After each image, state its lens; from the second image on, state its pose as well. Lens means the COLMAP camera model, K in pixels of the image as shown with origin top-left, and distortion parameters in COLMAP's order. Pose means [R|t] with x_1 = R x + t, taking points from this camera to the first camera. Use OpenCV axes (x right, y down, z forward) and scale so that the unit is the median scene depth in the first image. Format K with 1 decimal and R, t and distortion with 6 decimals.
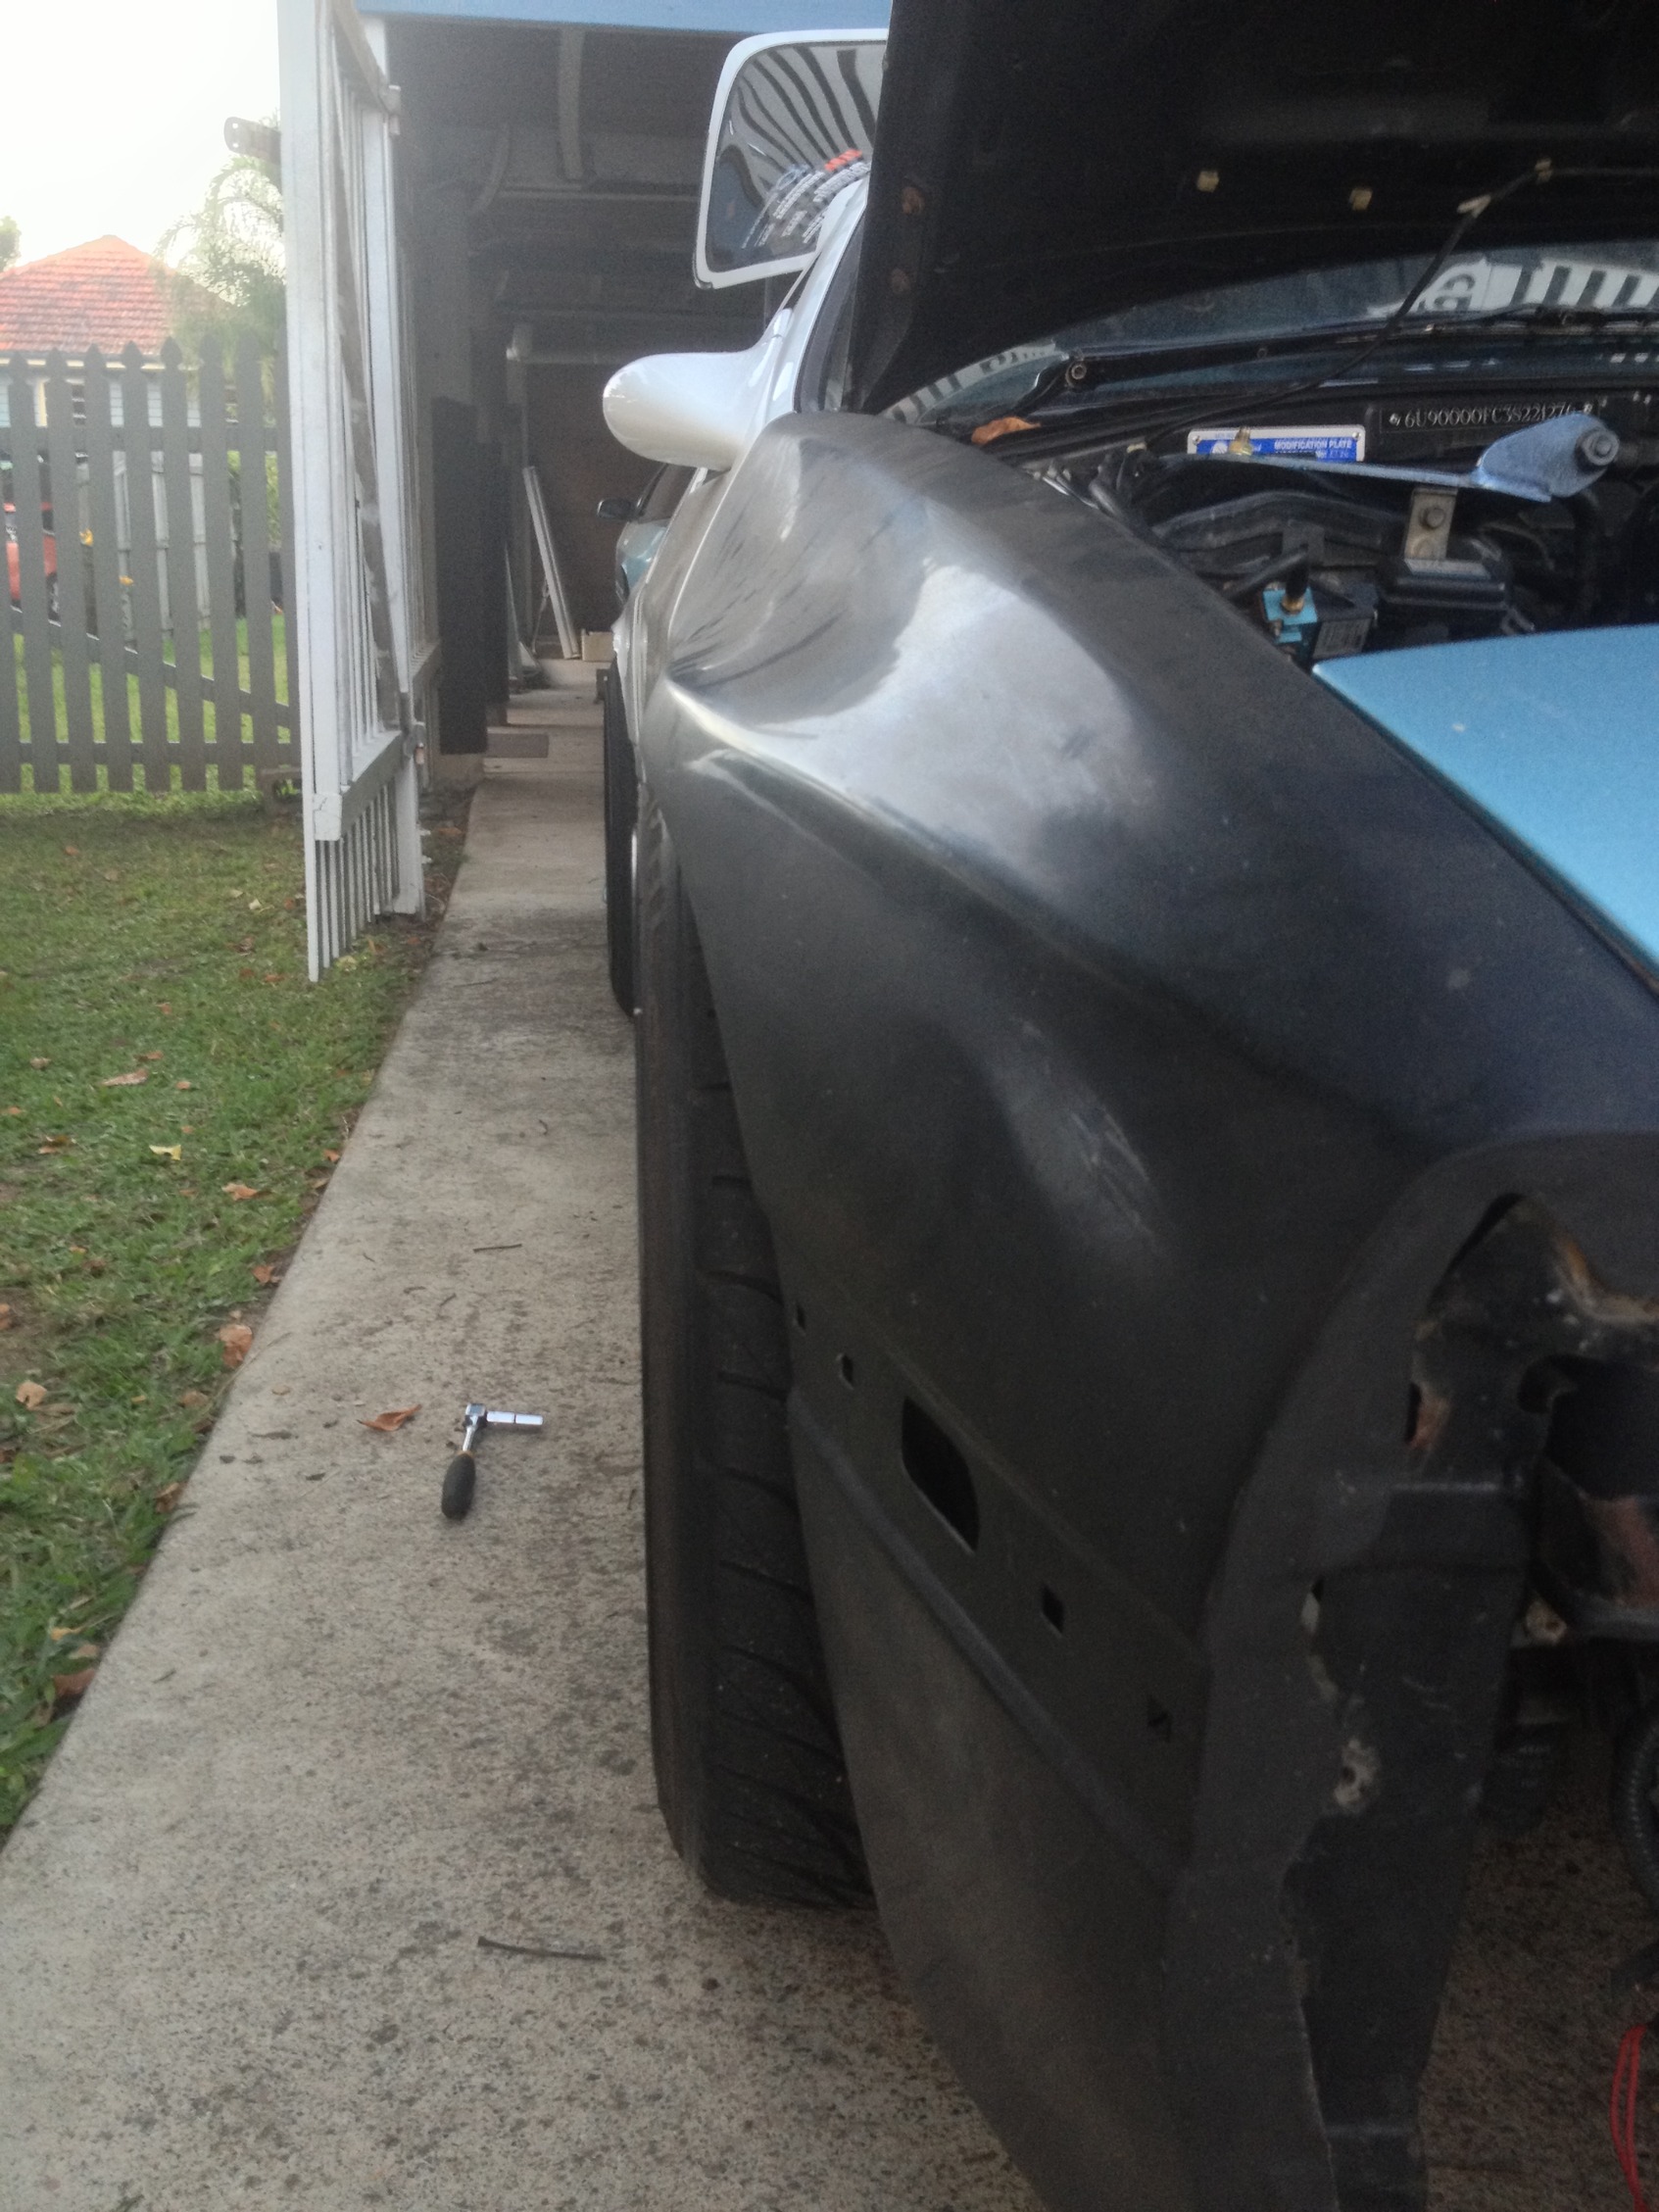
lens RADIAL K [[2052.6, 0, 829.5], [0, 2052.6, 1106.0], [0, 0, 1]] dist [0.096856, -0.188571]
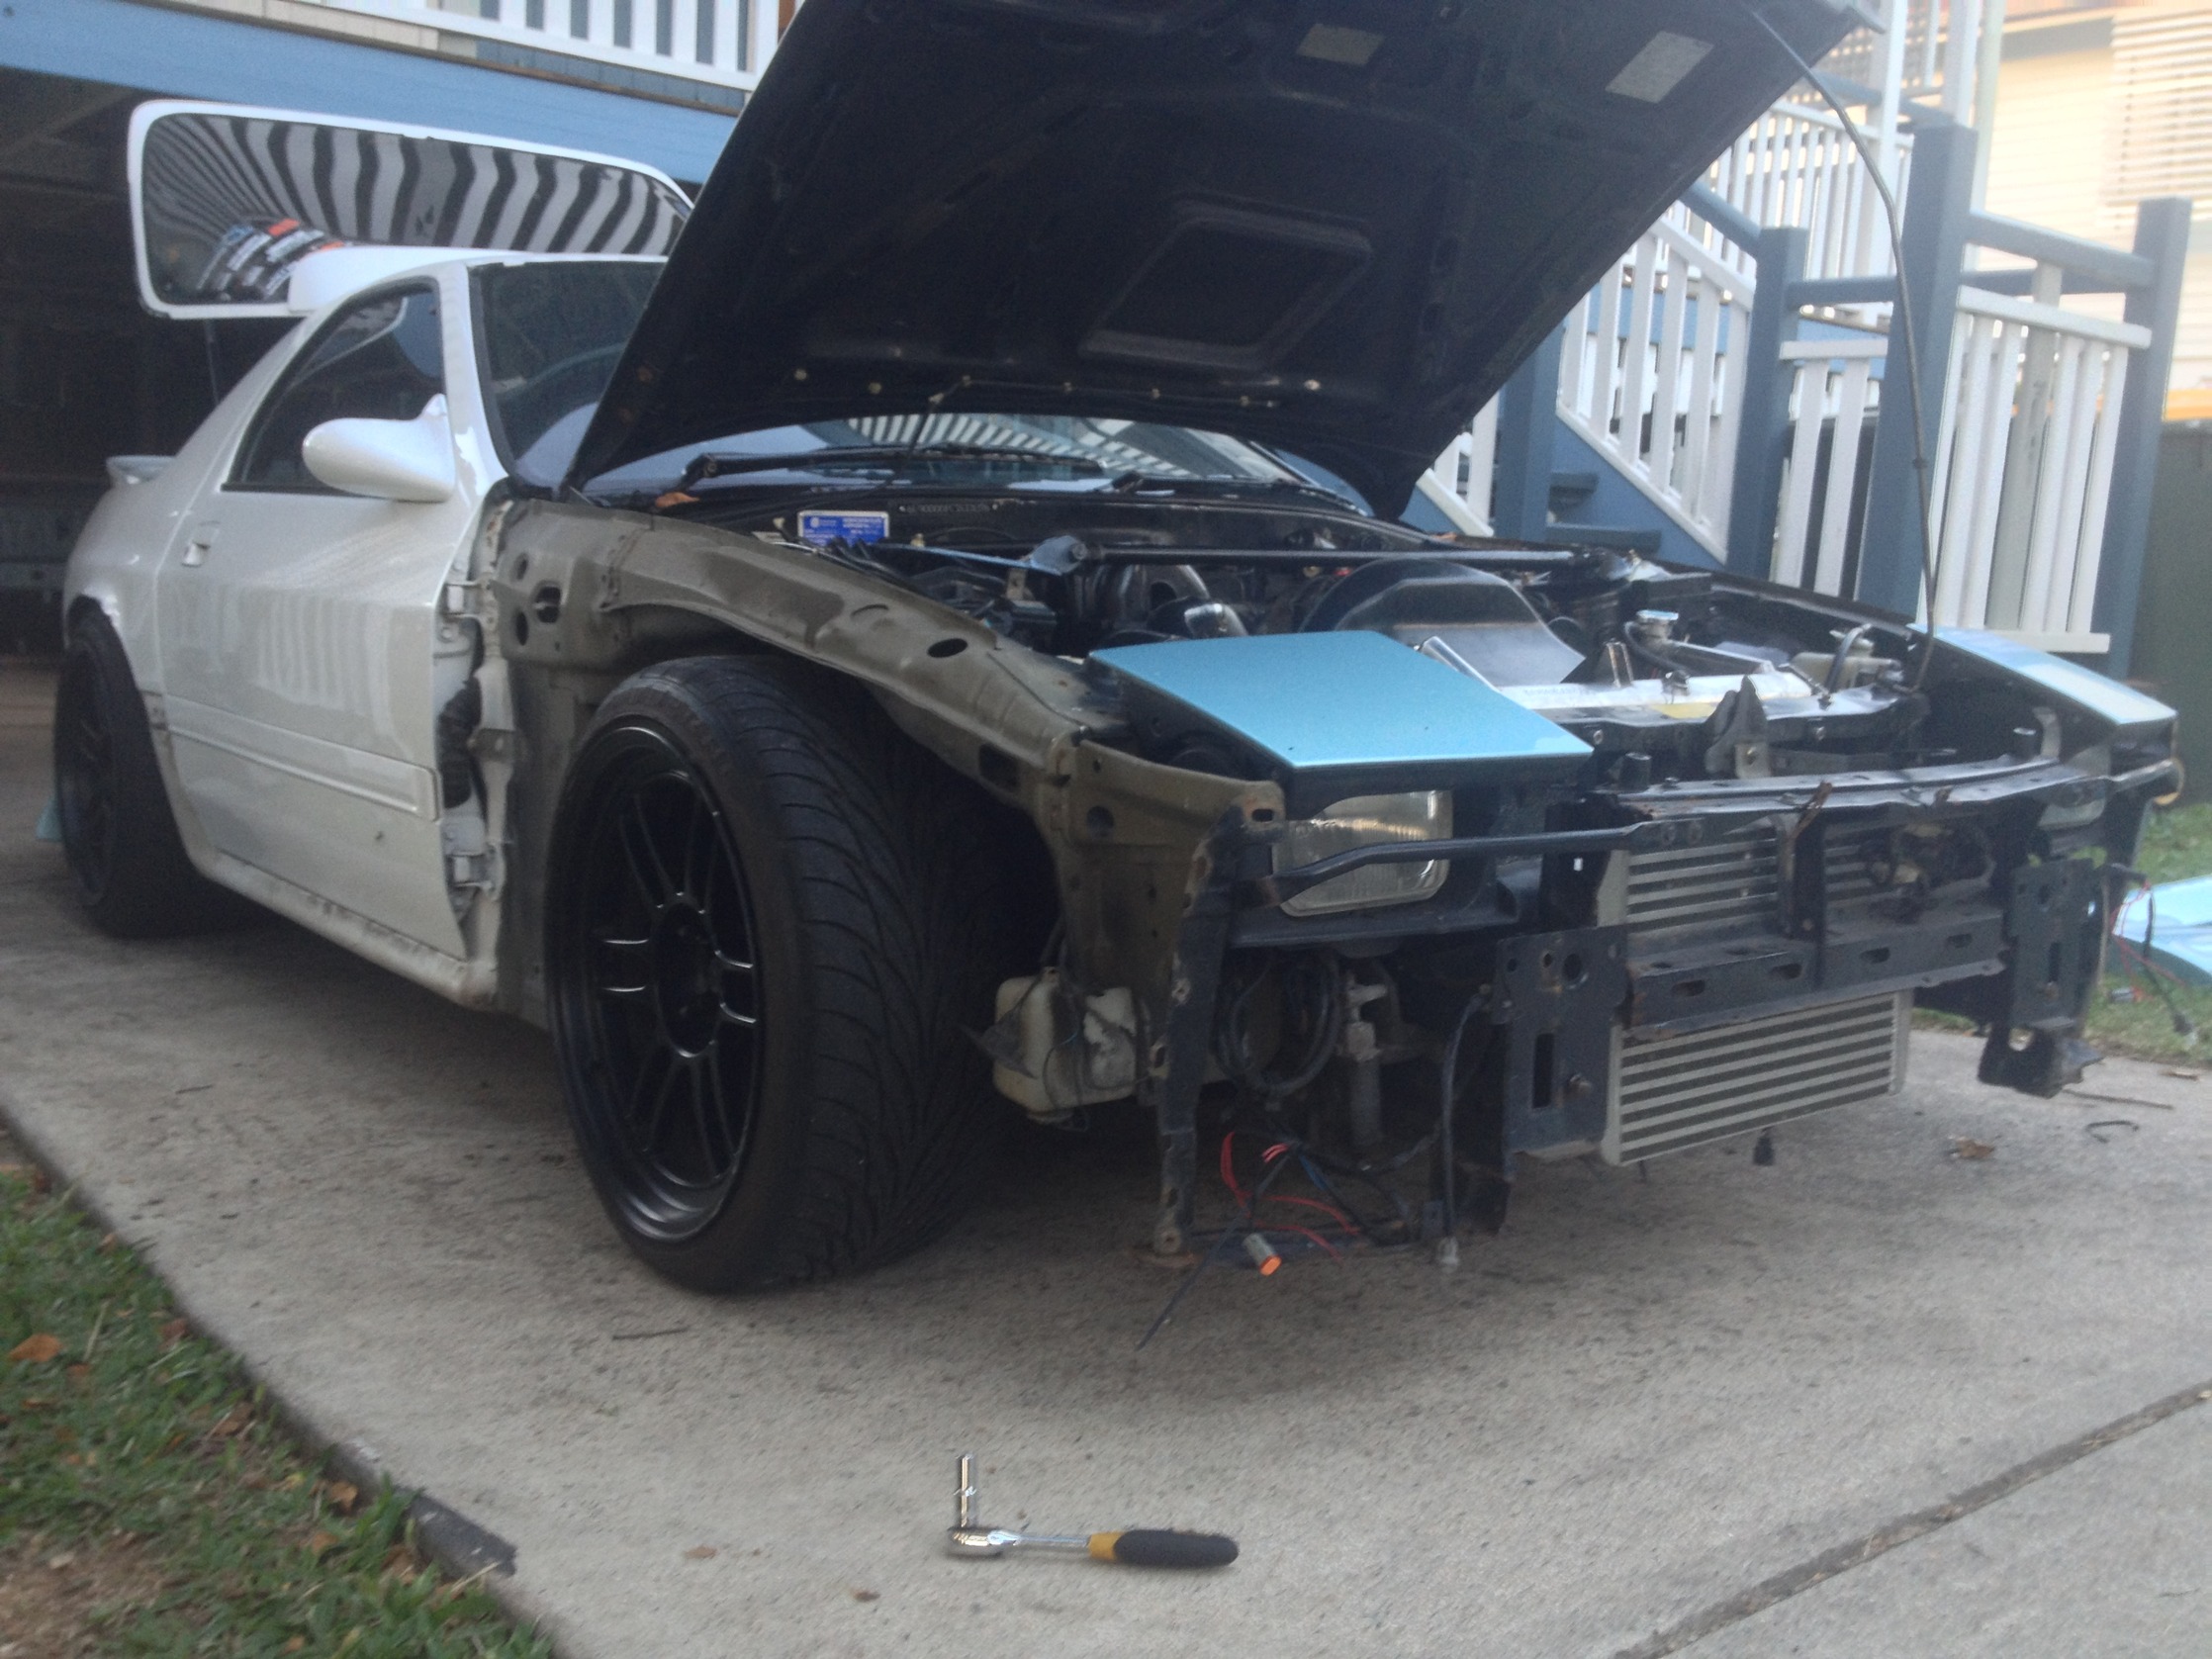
lens RADIAL K [[2052.7, 0, 1111.0], [0, 2052.7, 842.4], [0, 0, 1]] dist [0.096856, -0.188571]
pose [[0.856041, -0.045933, 0.514863, -0.516475], [0.098816, 0.992216, -0.075777, 0.111658], [-0.507375, 0.115745, 0.853917, -0.594914]]
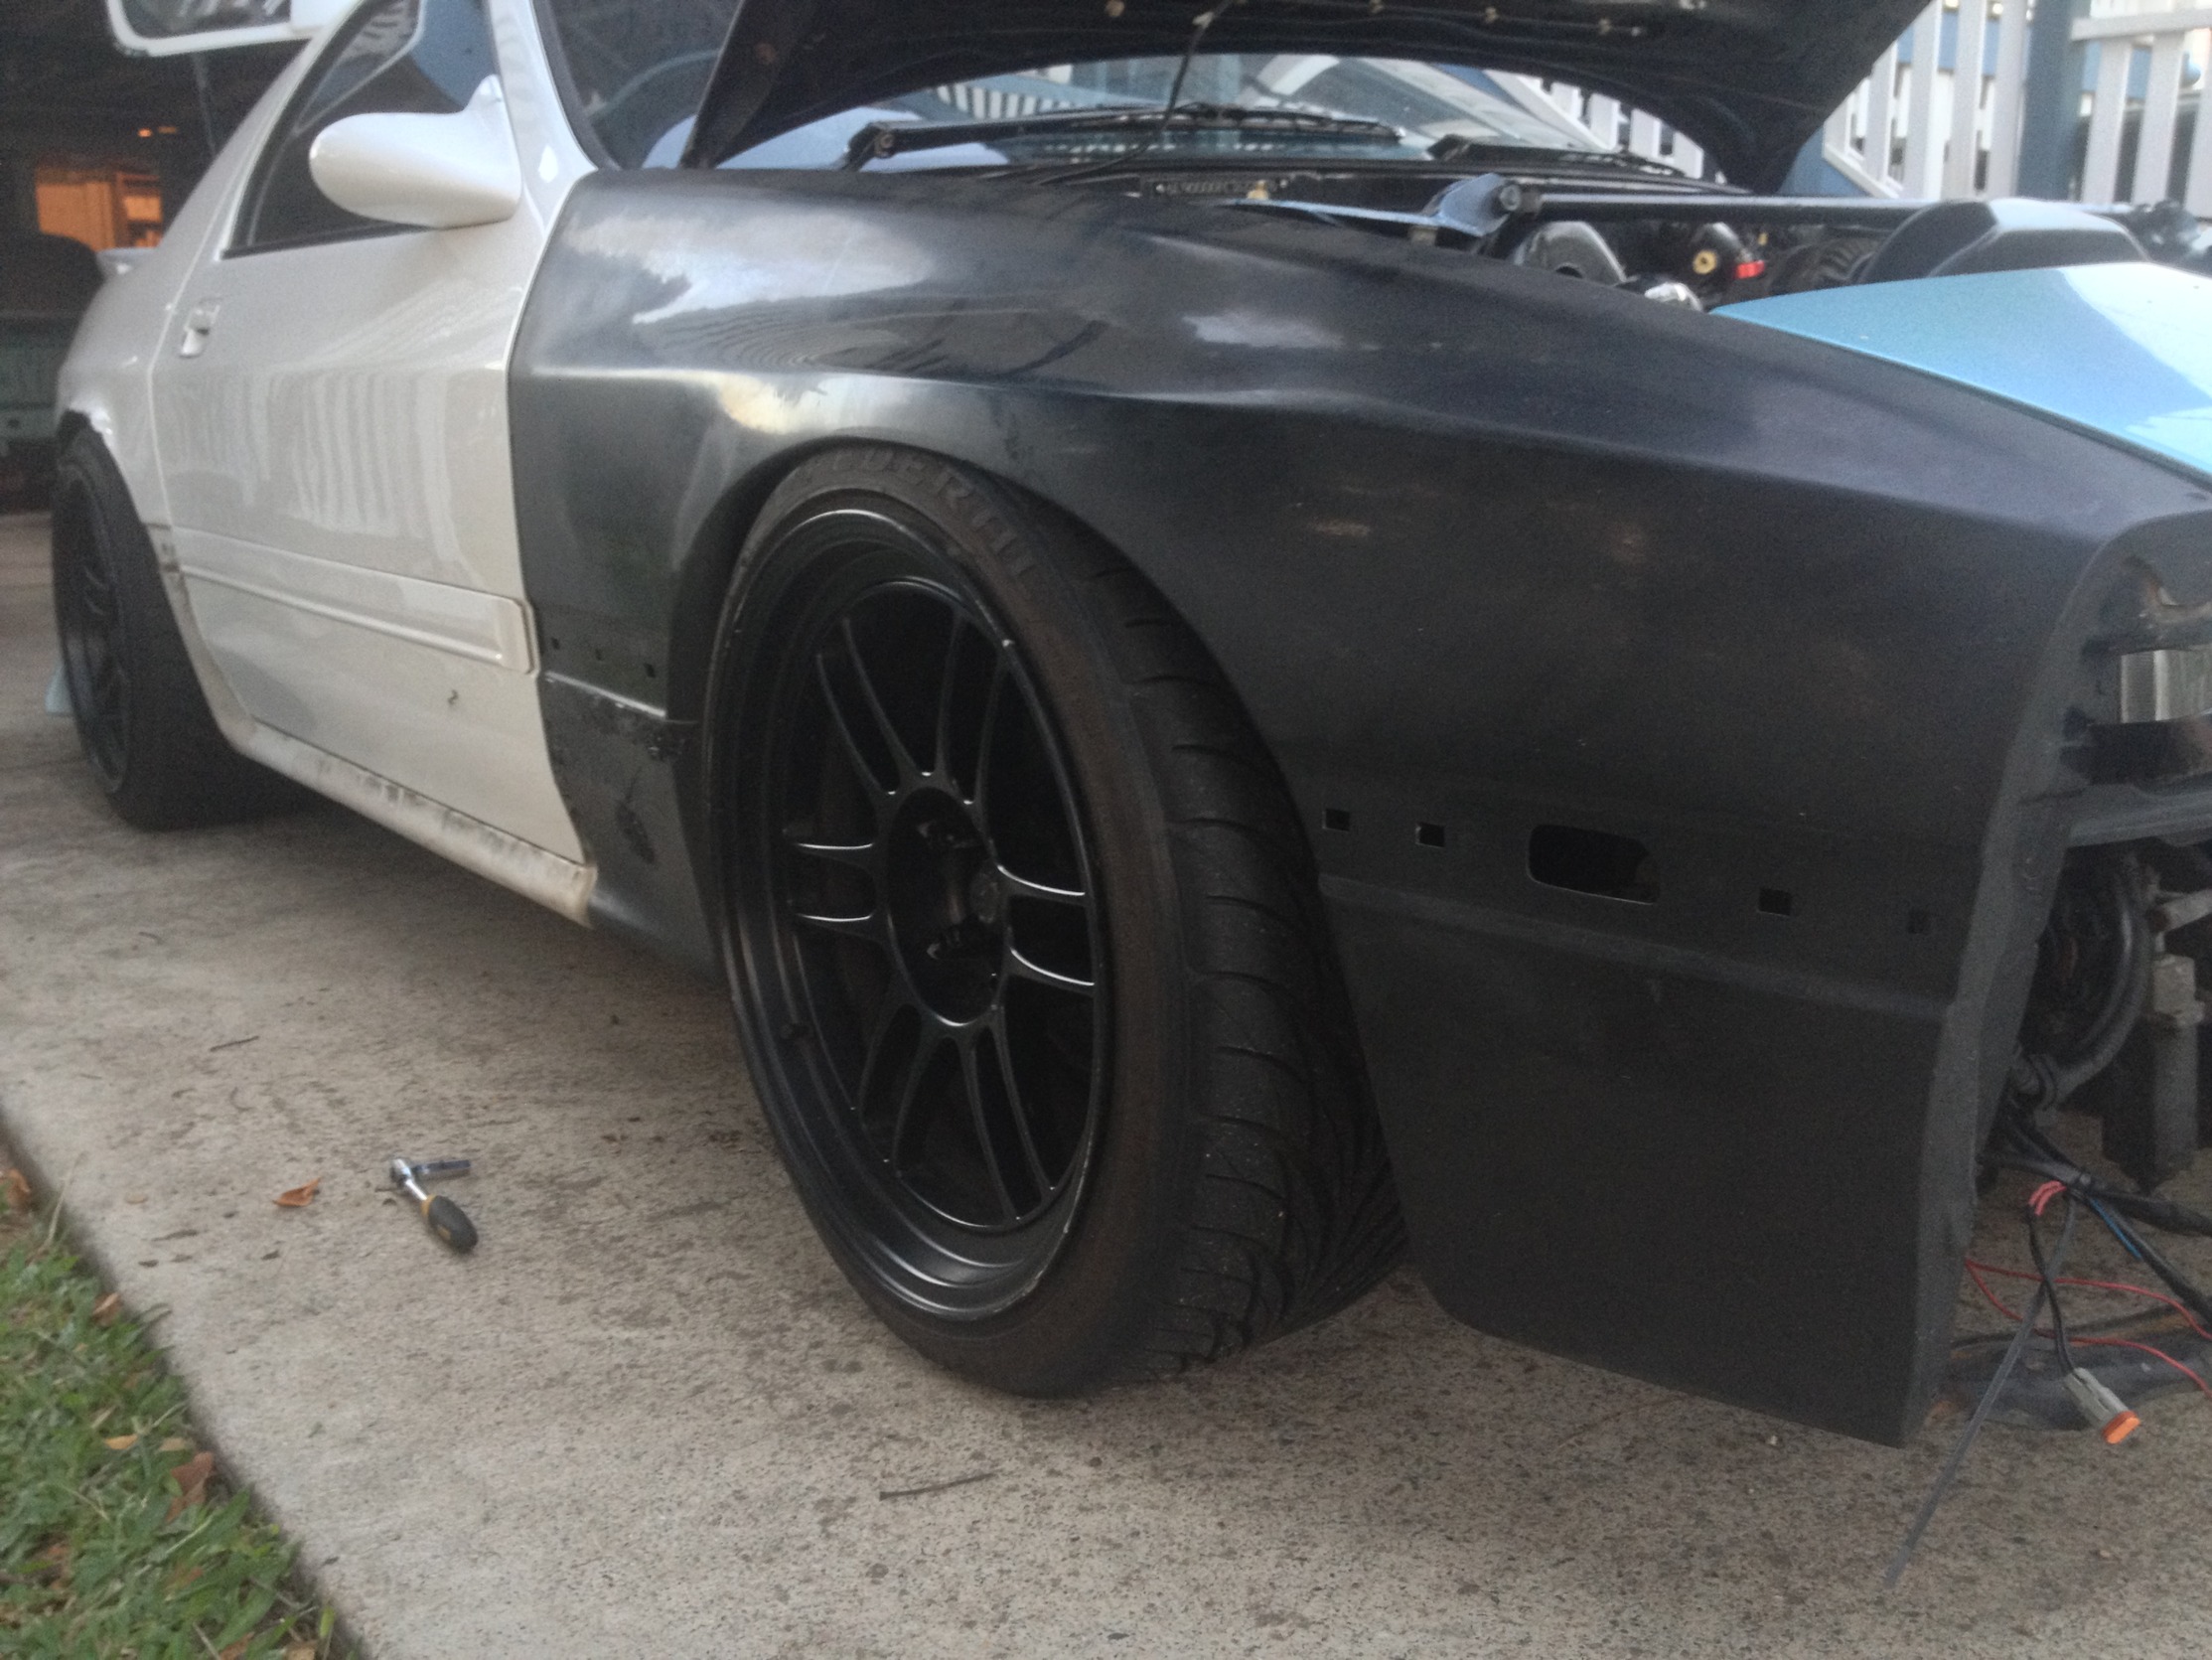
lens RADIAL K [[2070.5, 0, 1106.0], [0, 2070.5, 830.0], [0, 0, 1]] dist [0.113370, -0.228792]
pose [[0.871221, -0.123764, 0.475033, -0.405846], [0.140999, 0.990010, -0.000660, 0.046015], [-0.470206, 0.067554, 0.879968, -0.057735]]
